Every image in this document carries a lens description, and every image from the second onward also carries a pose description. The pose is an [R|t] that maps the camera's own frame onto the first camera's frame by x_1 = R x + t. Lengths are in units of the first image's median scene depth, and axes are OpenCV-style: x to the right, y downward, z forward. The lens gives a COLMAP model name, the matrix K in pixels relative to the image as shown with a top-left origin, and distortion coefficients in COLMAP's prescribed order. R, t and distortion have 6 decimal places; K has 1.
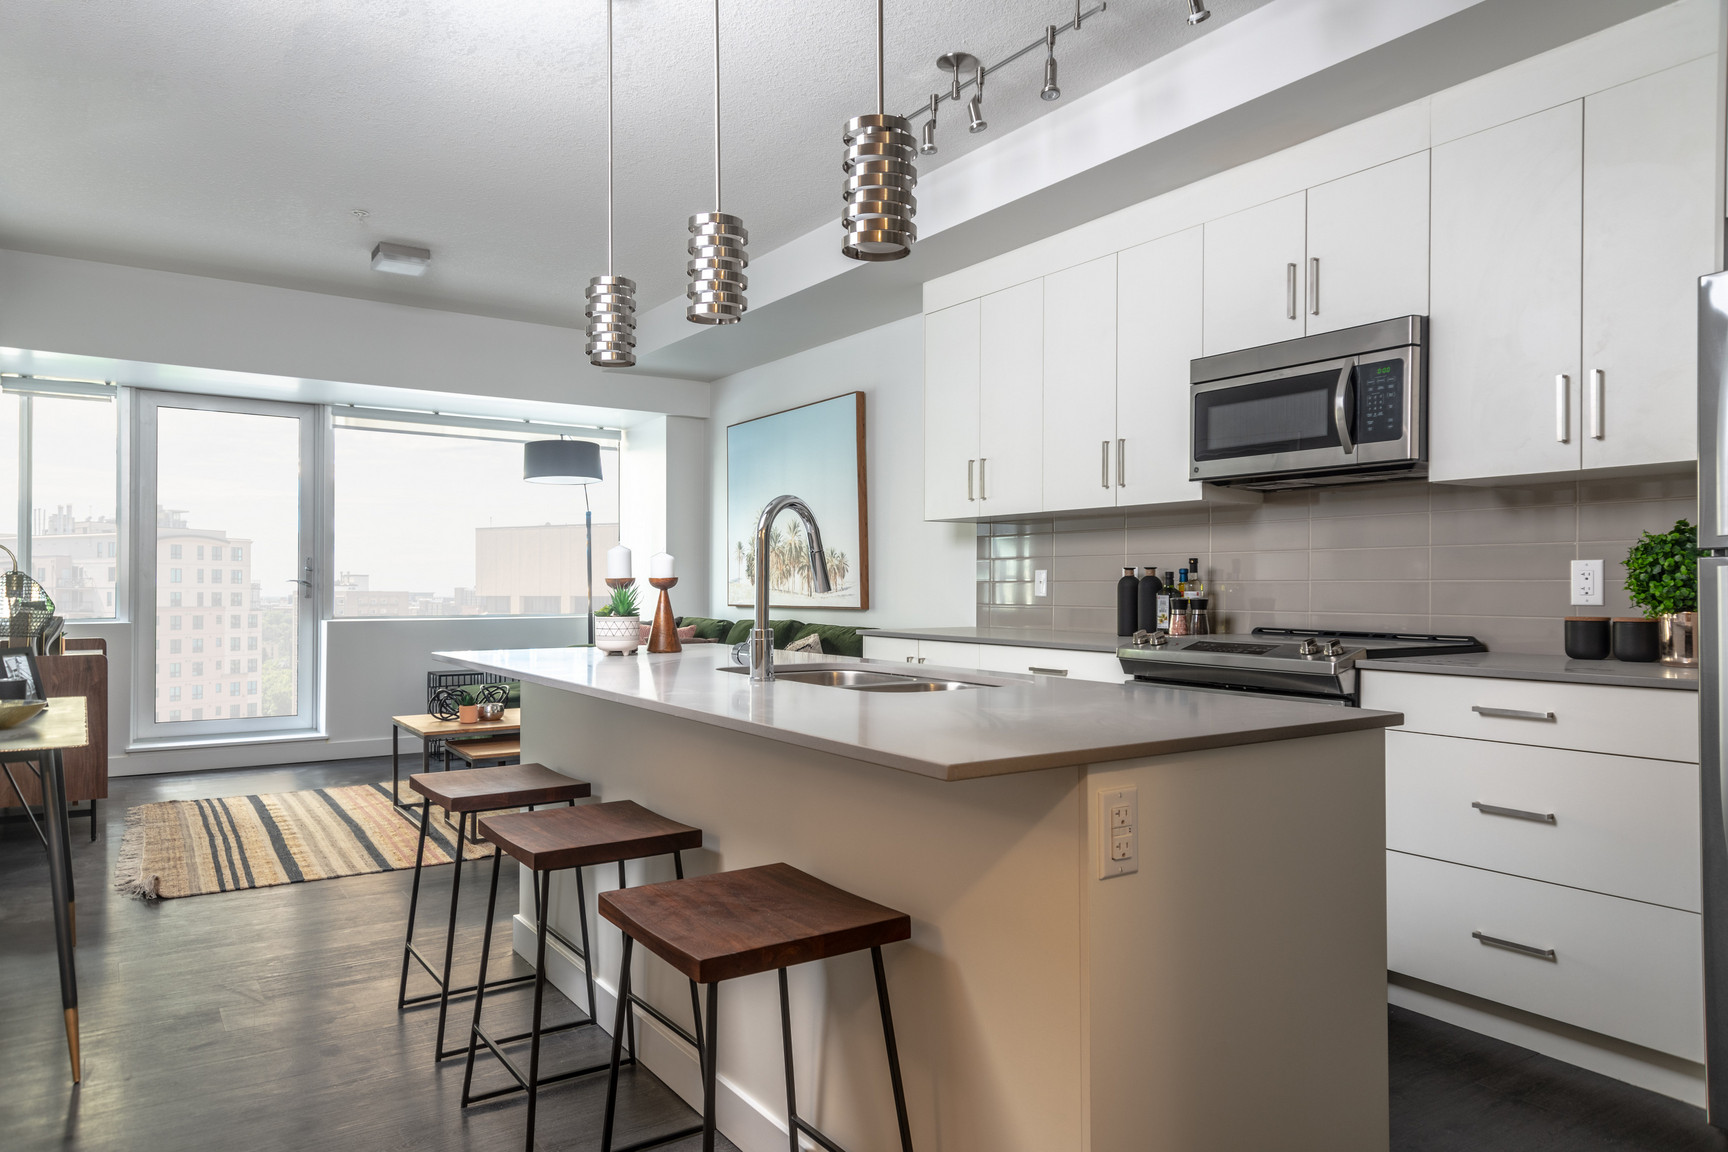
lens RADIAL K [[1138.3, 0, 885.4], [0, 1138.3, 574.4], [0, 0, 1]] dist [0.021223, -0.002919]
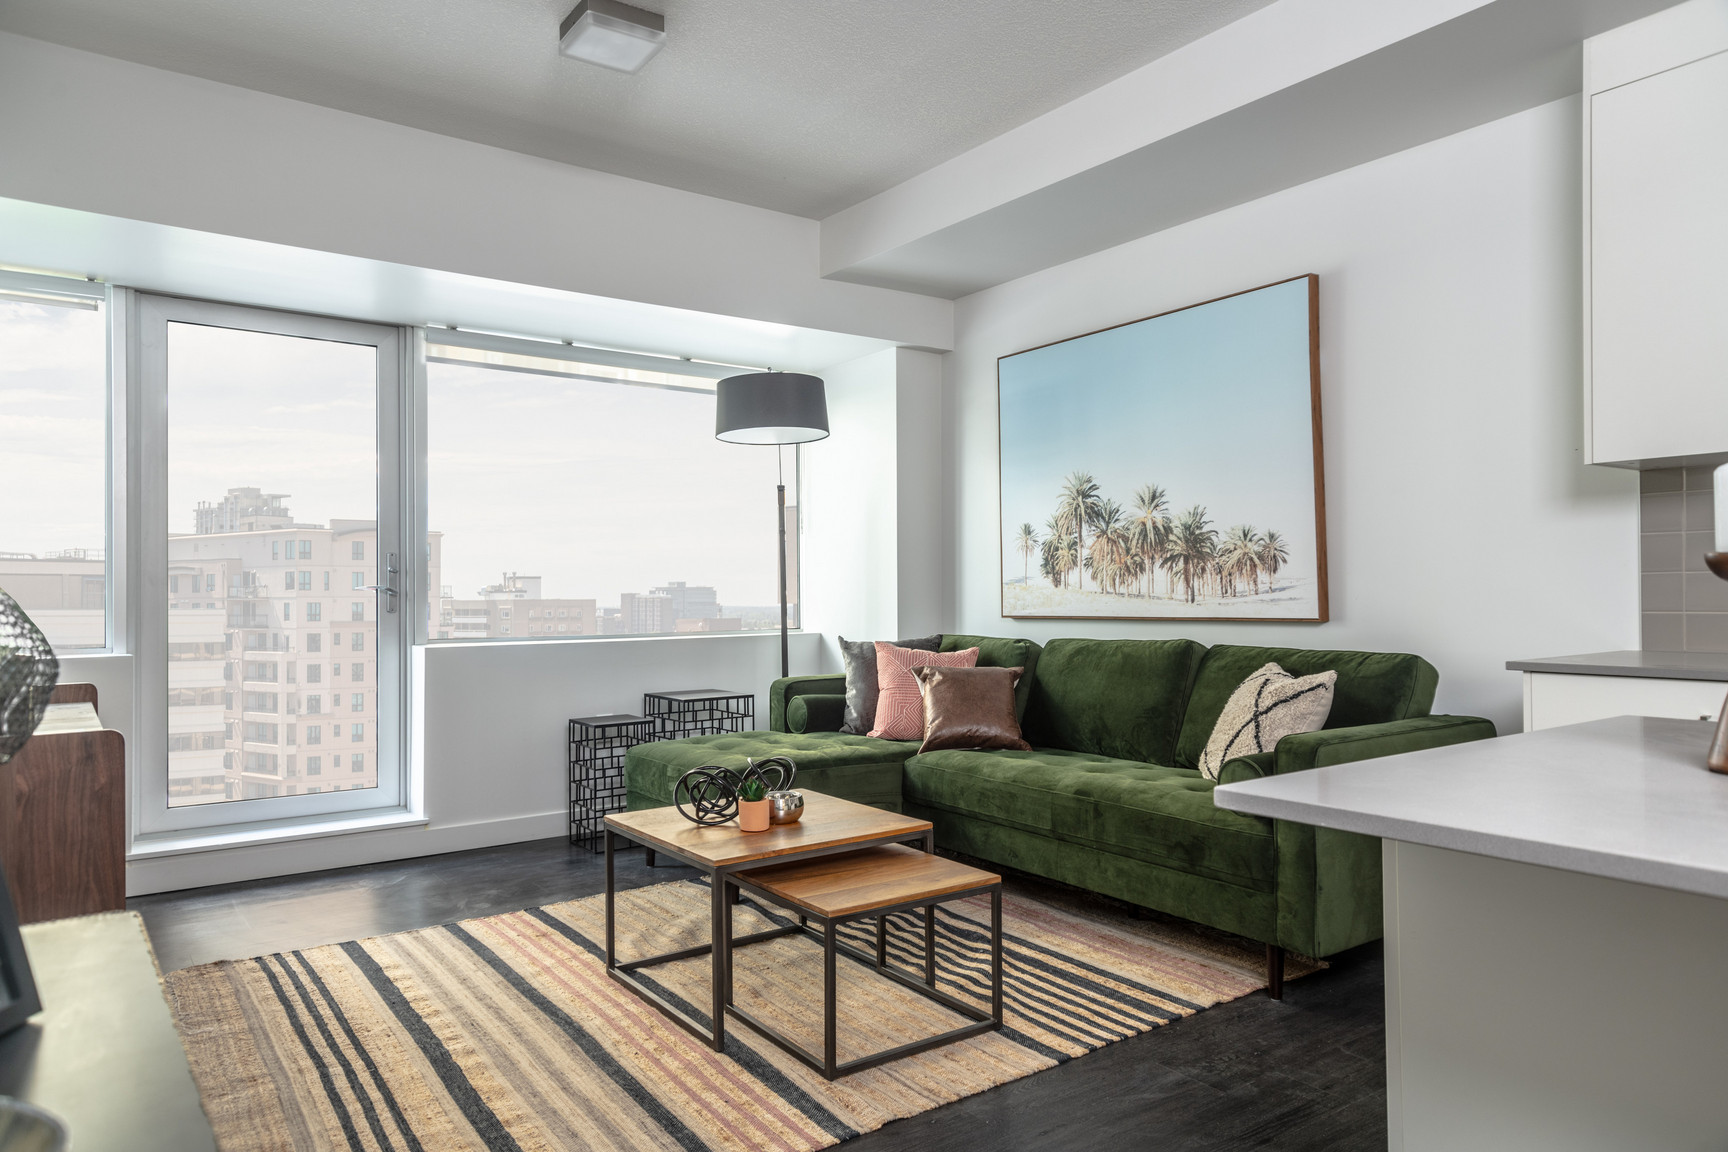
lens RADIAL K [[1114.3, 0, 864.0], [0, 1114.3, 576.0], [0, 0, 1]] dist [0.021037, -0.000301]
pose [[0.999527, -0.009404, 0.029279, -0.401473], [0.009609, 0.999930, -0.006872, 0.010312], [-0.029213, 0.007150, 0.999548, 0.543295]]
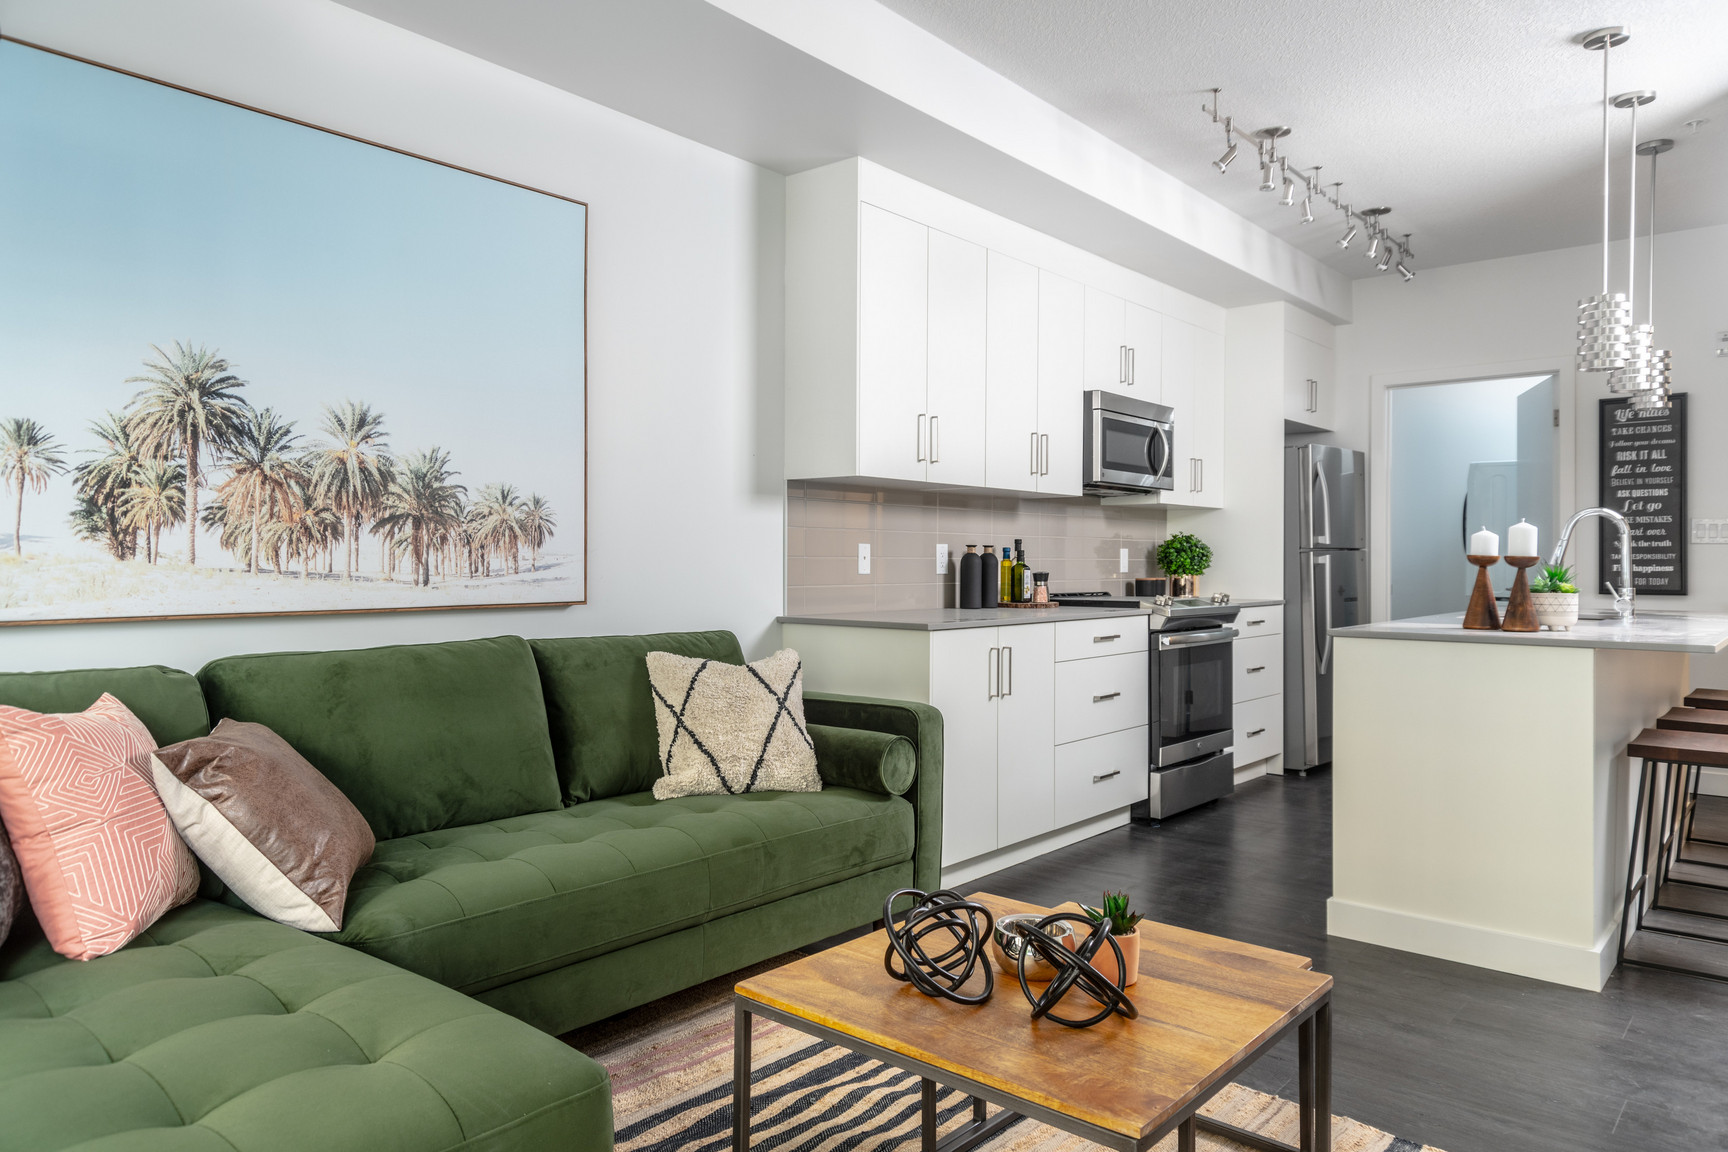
lens RADIAL K [[1138.3, 0, 885.4], [0, 1138.3, 574.4], [0, 0, 1]] dist [0.021223, -0.002919]
pose [[-0.270003, -0.012152, 0.962783, -0.815458], [-0.012990, 0.999875, 0.008977, 0.012917], [-0.962772, -0.010083, -0.270127, 1.398221]]
